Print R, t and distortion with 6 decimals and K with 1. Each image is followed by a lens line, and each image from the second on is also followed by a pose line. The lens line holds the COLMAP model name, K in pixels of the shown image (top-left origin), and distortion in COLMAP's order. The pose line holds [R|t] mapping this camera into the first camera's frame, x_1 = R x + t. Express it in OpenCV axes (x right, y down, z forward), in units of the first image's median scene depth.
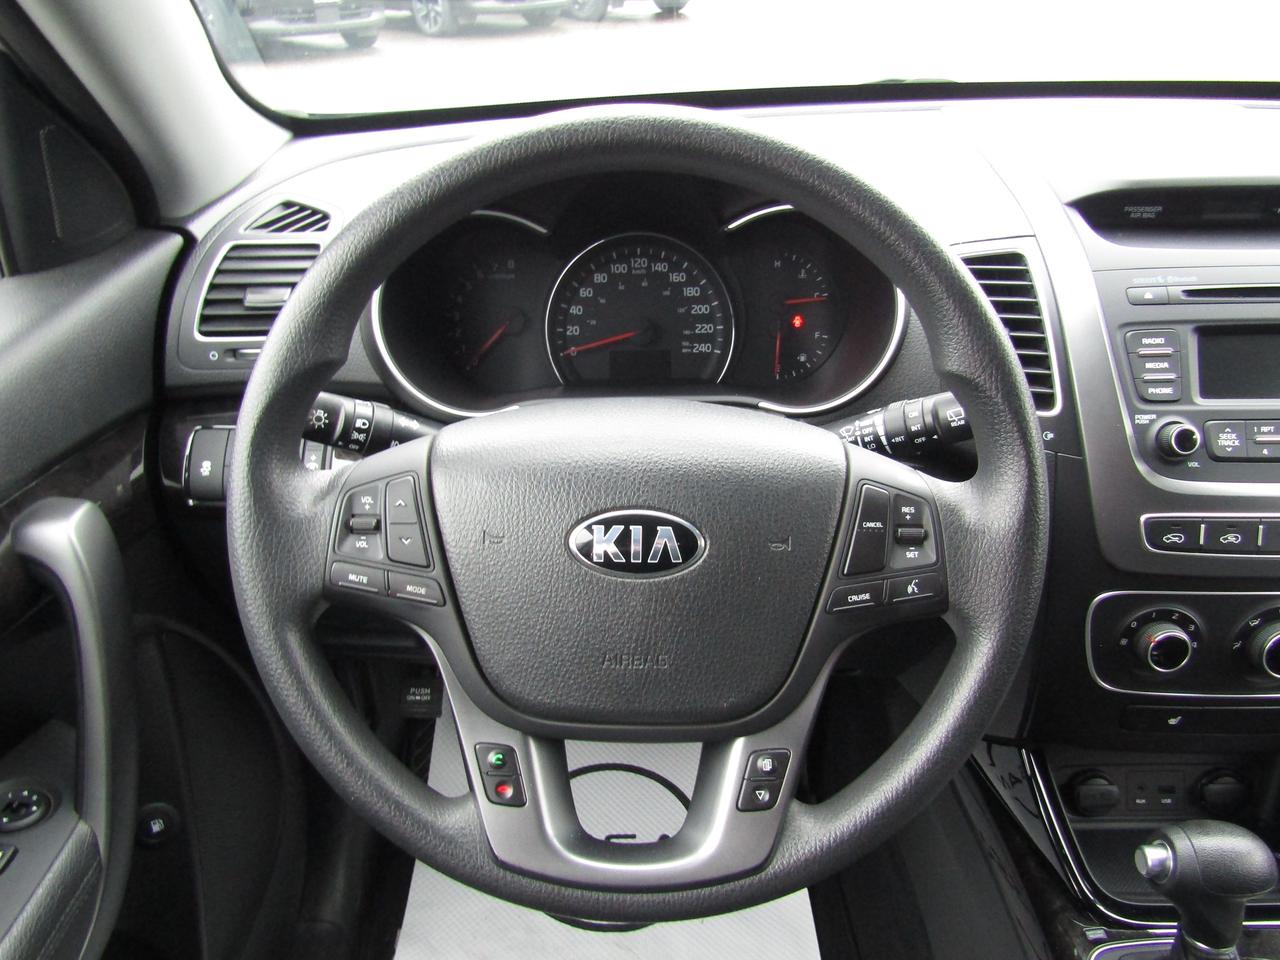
lens RADIAL K [[977.7, 0, 634.6], [0, 977.7, 475.2], [0, 0, 1]] dist [-0.010332, -0.004528]
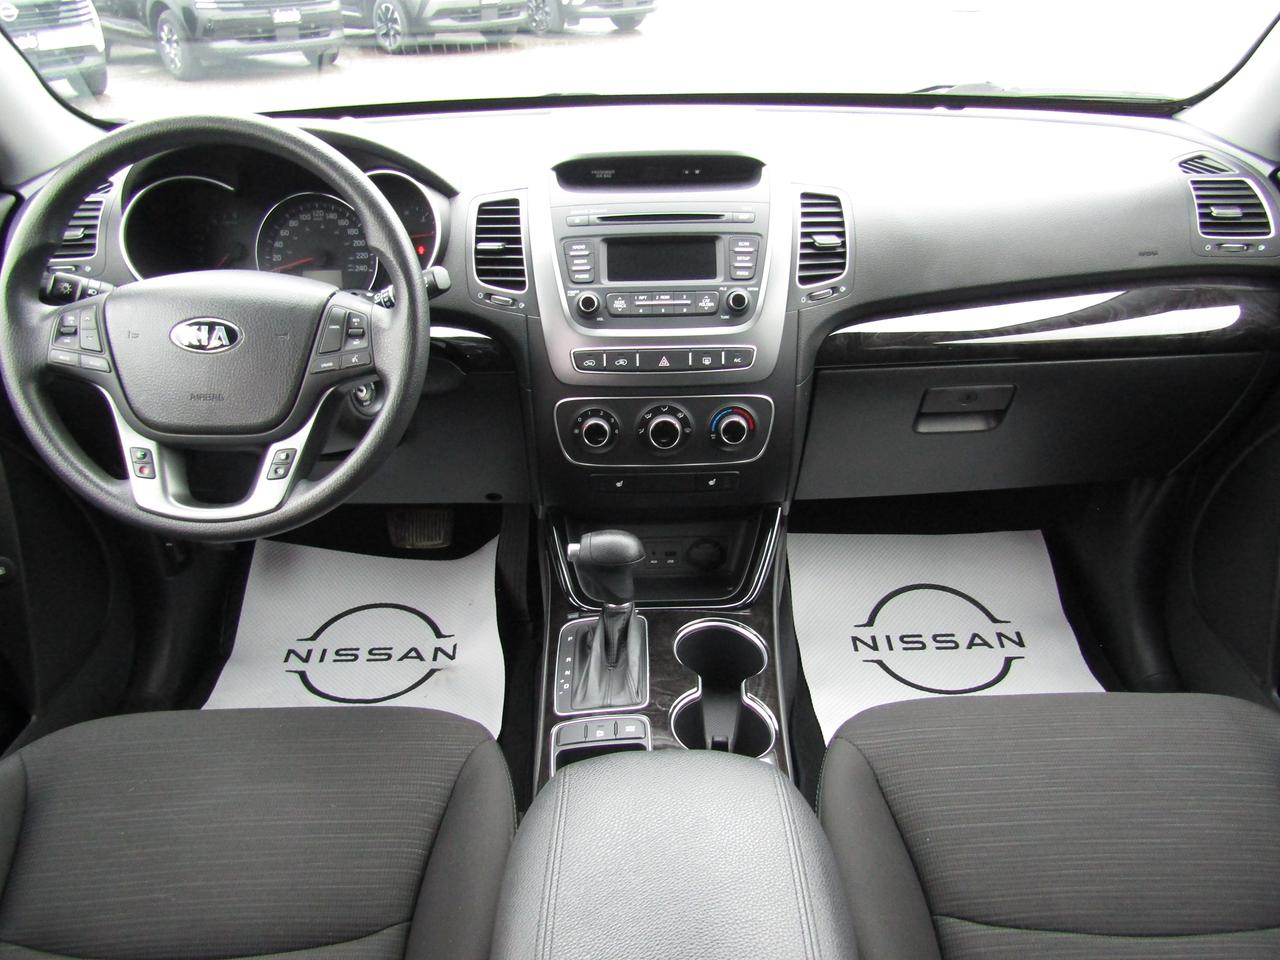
lens RADIAL K [[977.7, 0, 634.6], [0, 977.7, 475.2], [0, 0, 1]] dist [-0.010332, -0.004528]
pose [[0.999852, -0.010802, 0.013395, 0.482922], [0.010970, 0.999861, -0.012551, 0.223360], [-0.013258, 0.012696, 0.999832, -0.549366]]
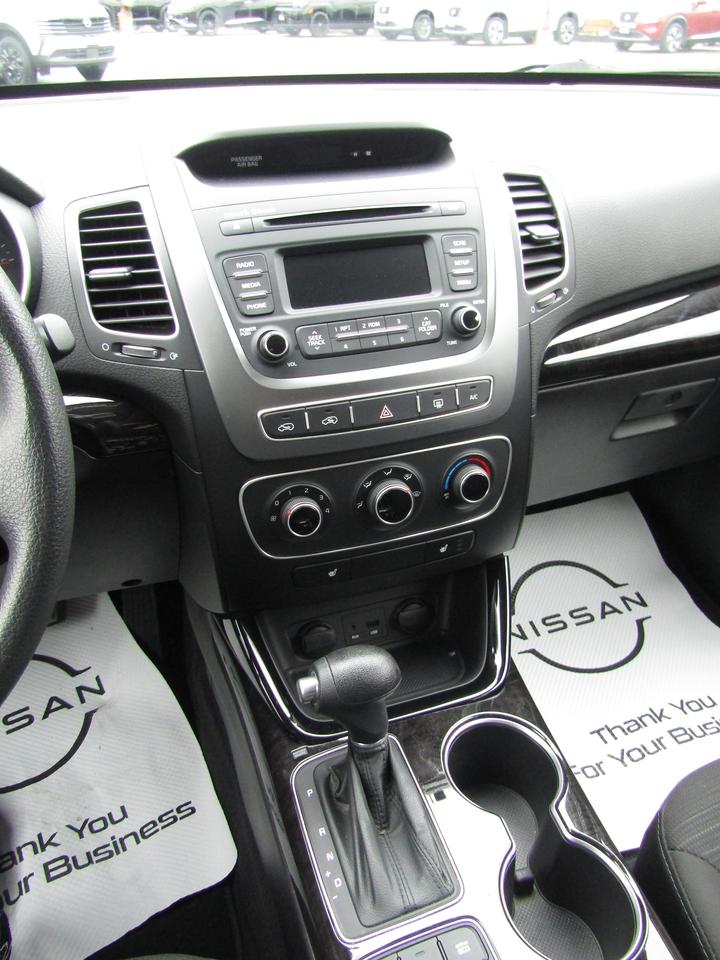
lens RADIAL K [[733.2, 0, 358.7], [0, 733.2, 477.5], [0, 0, 1]] dist [-0.010332, -0.004528]
pose [[0.946703, -0.166926, 0.275481, 0.300608], [0.151053, 0.985442, 0.078022, 0.054742], [-0.284495, -0.032251, 0.958135, 0.080311]]
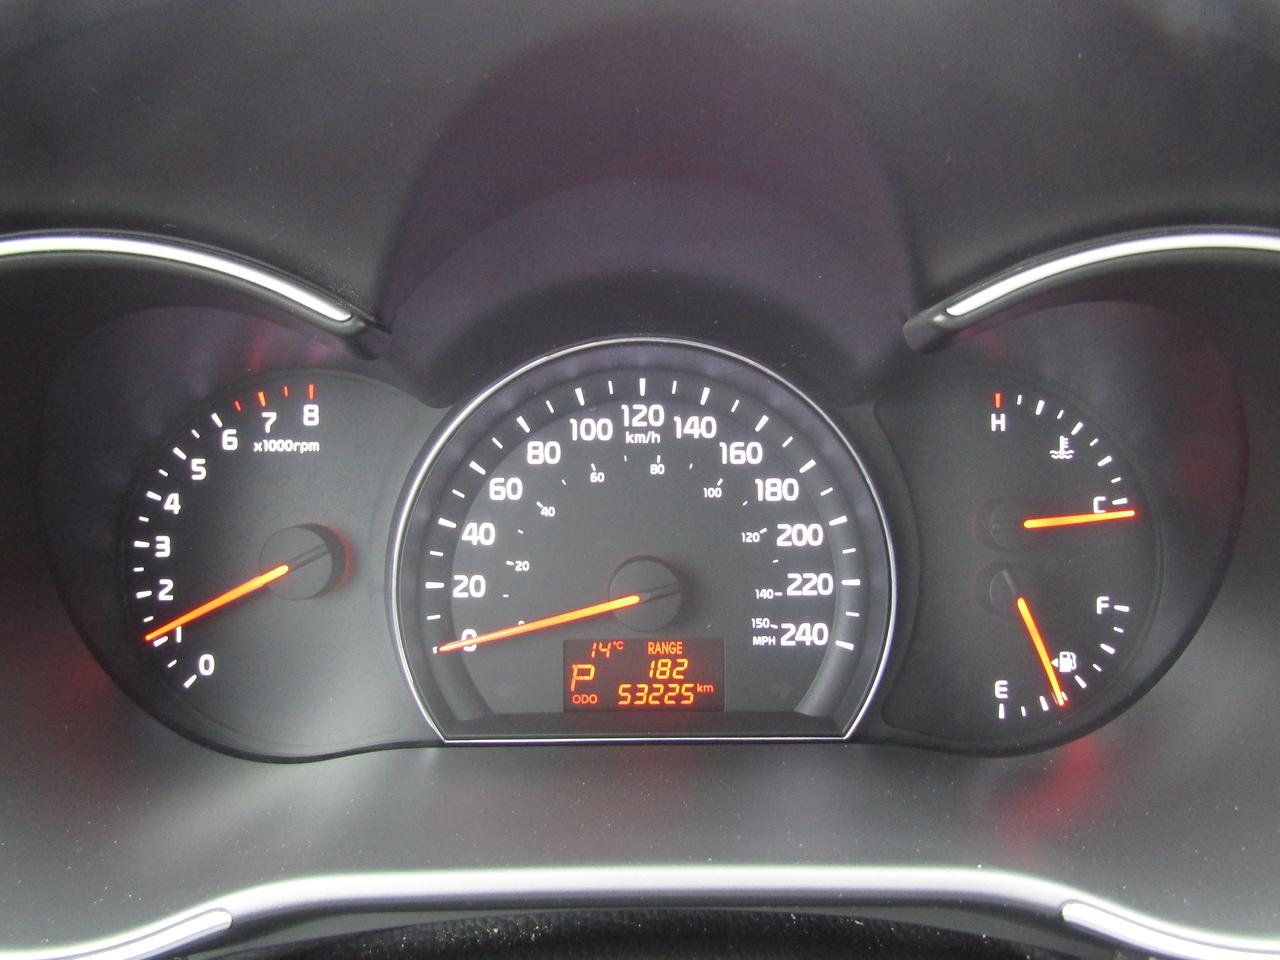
lens RADIAL K [[977.7, 0, 634.6], [0, 977.7, 475.2], [0, 0, 1]] dist [-0.010332, -0.004528]
pose [[0.999709, 0.011147, 0.021408, -0.006965], [-0.008137, 0.990696, -0.135852, -0.141466], [-0.022724, 0.135639, 0.990498, 0.620155]]
